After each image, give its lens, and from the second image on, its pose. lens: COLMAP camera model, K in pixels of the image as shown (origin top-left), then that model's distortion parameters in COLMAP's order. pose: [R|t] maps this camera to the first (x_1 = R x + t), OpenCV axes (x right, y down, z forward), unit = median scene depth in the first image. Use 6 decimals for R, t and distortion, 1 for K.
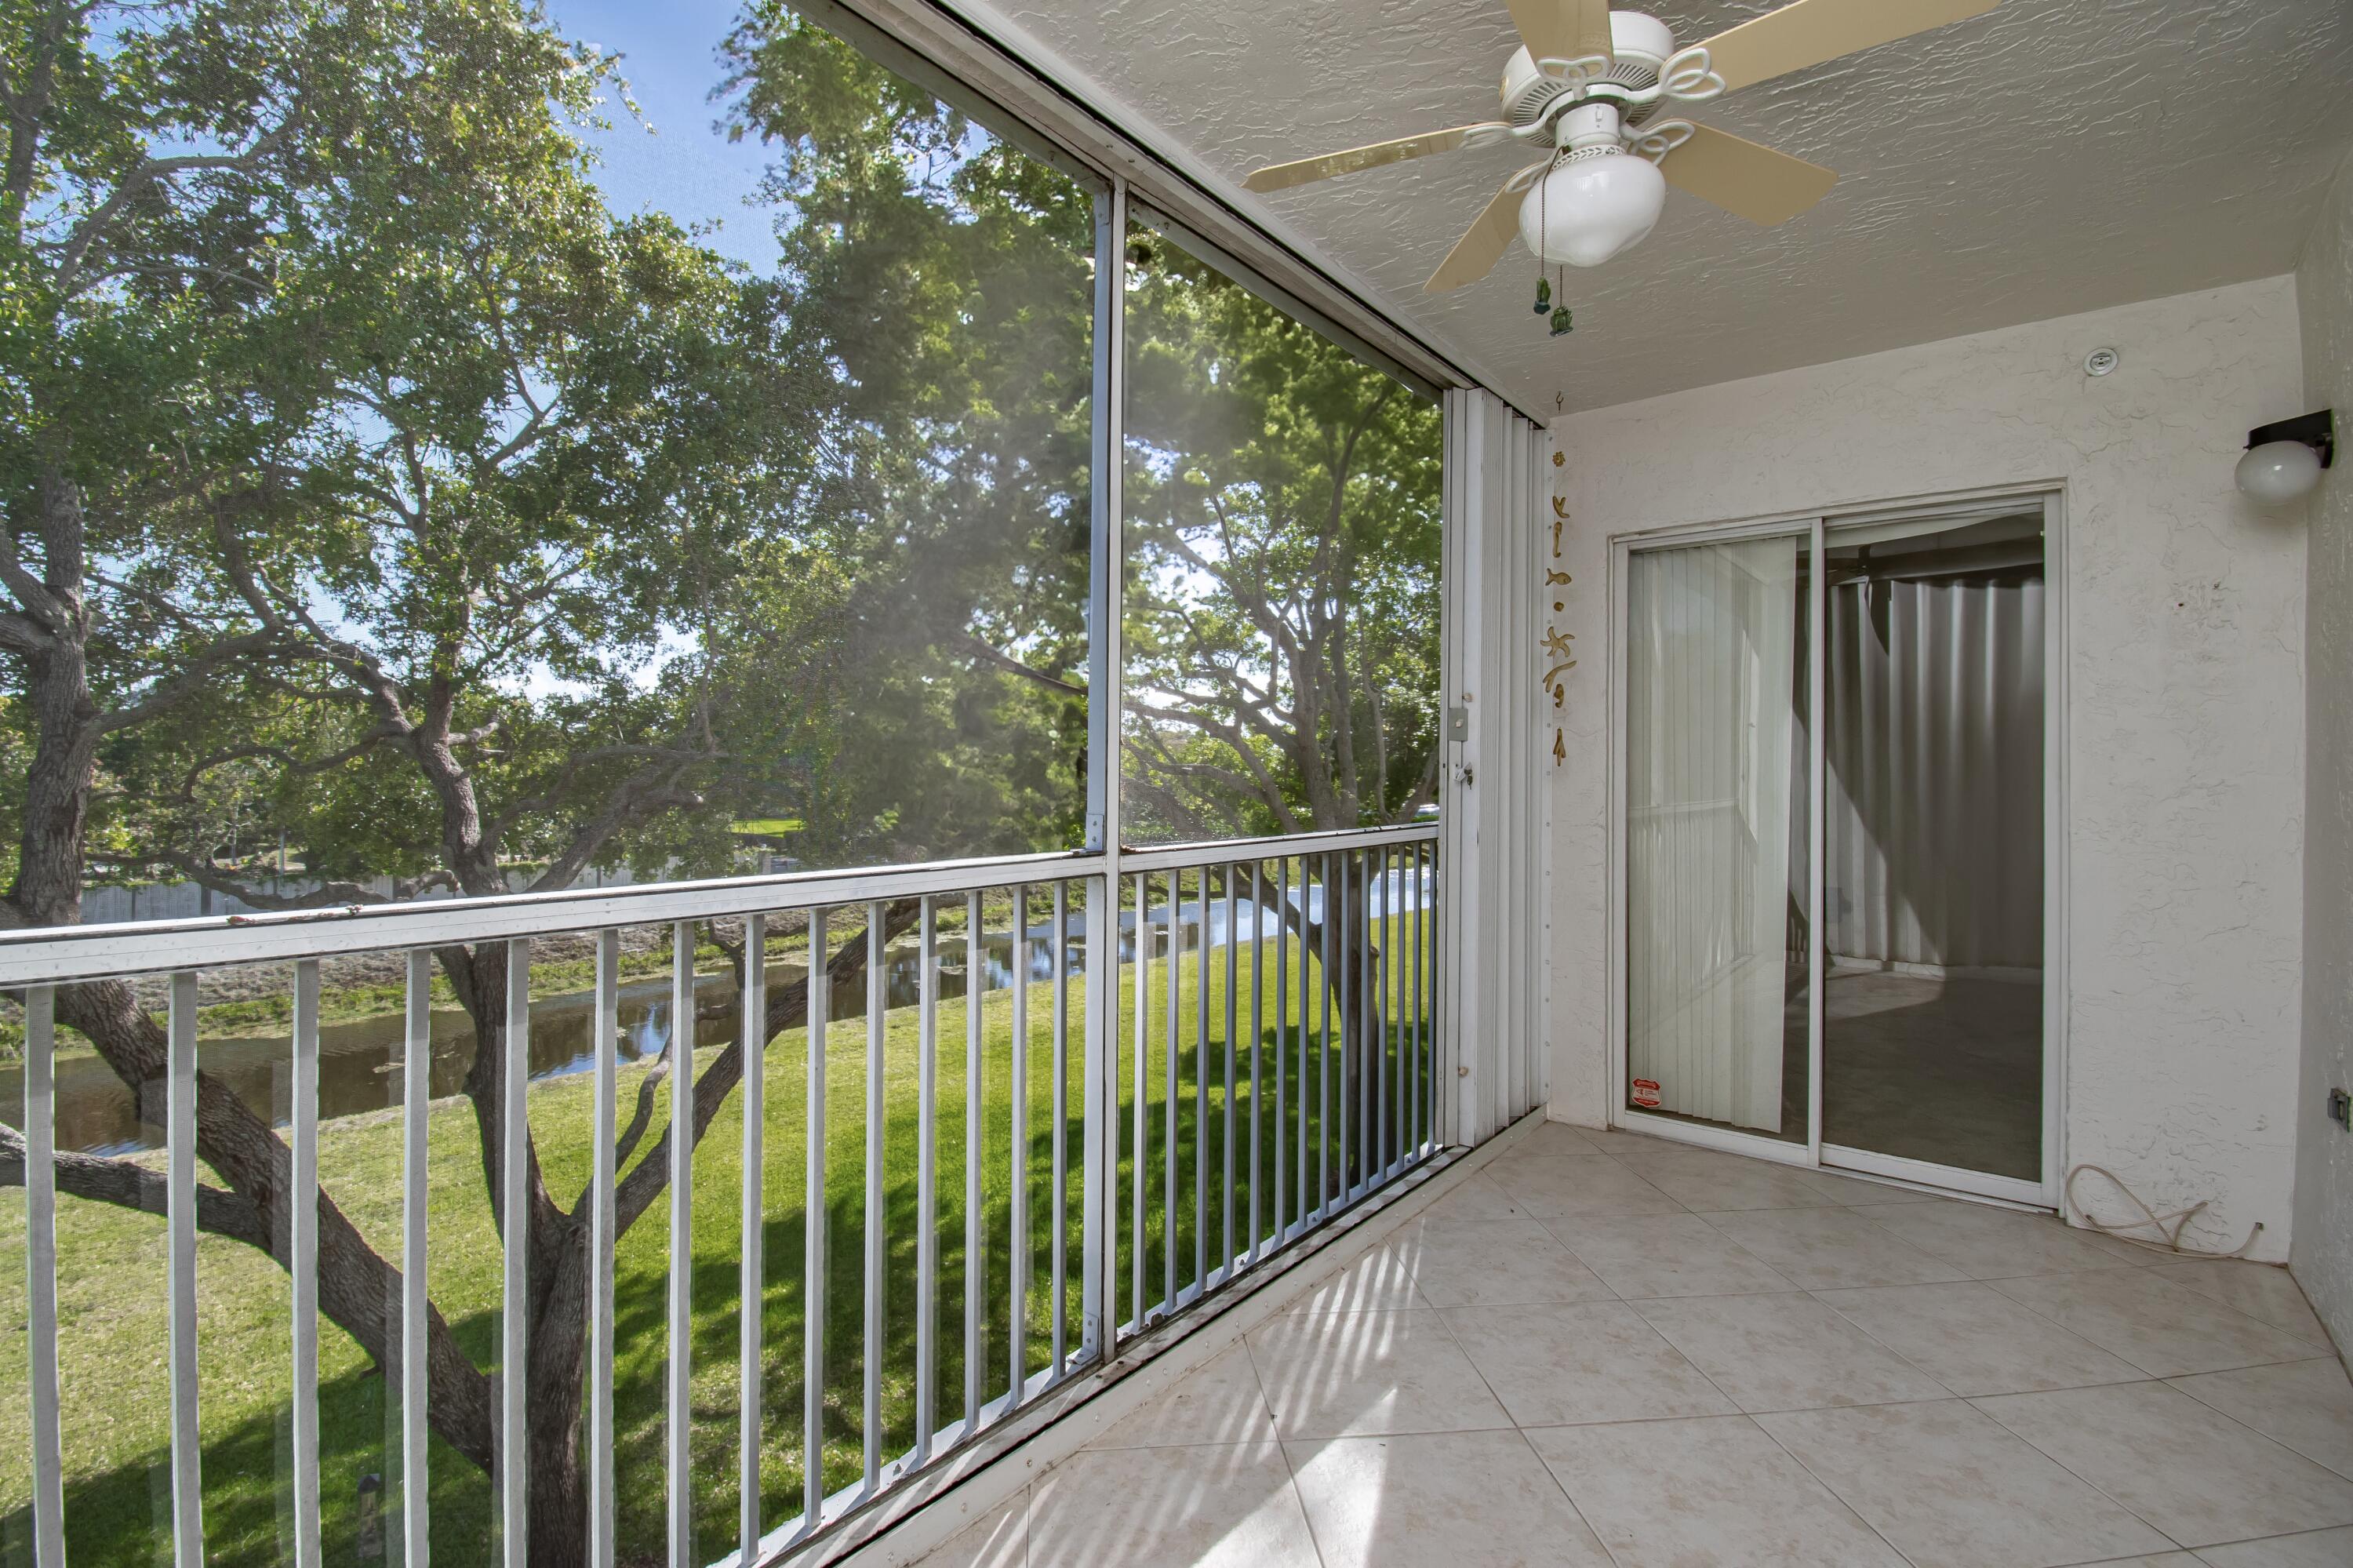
lens RADIAL K [[1015.0, 0, 1208.1], [0, 1015.0, 770.2], [0, 0, 1]] dist [0.001407, 0.000140]
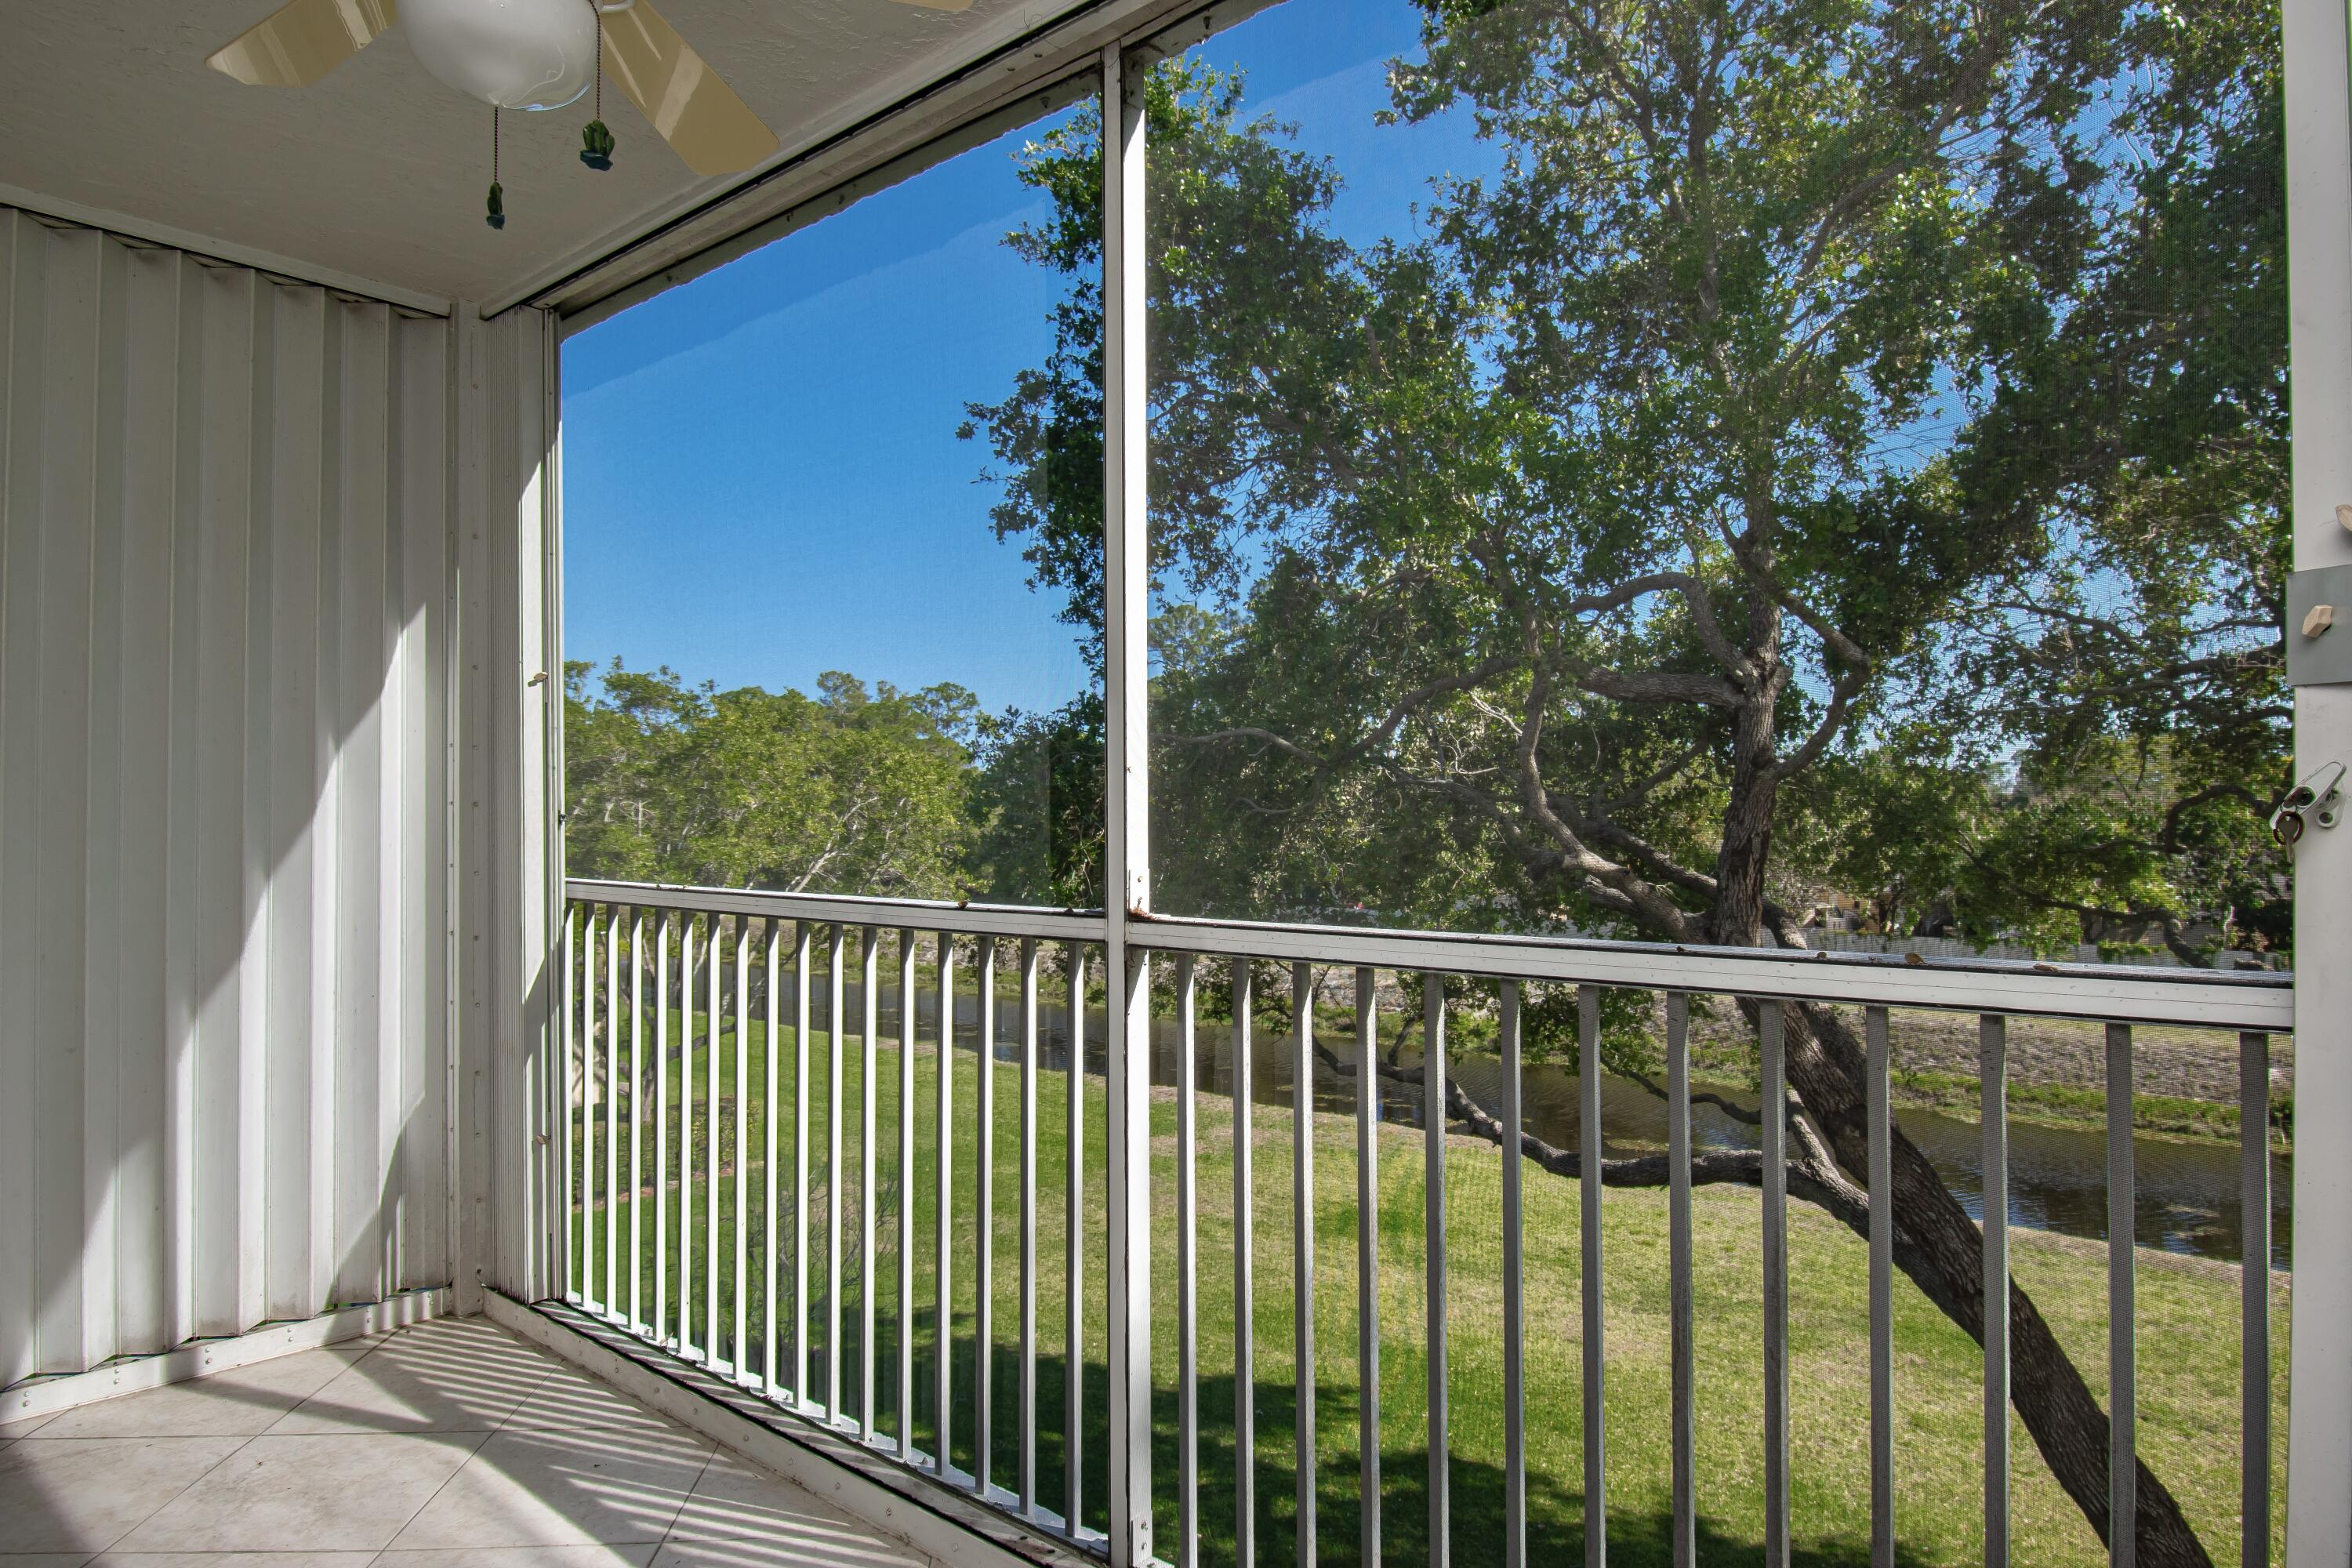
lens RADIAL K [[1354.2, 0, 1182.3], [0, 1354.2, 792.2], [0, 0, 1]] dist [0.003835, -0.024395]
pose [[0.001071, -0.018957, -0.999820, 0.315544], [0.002651, 0.999817, -0.018954, 0.002176], [0.999996, -0.002630, 0.001121, 0.352293]]
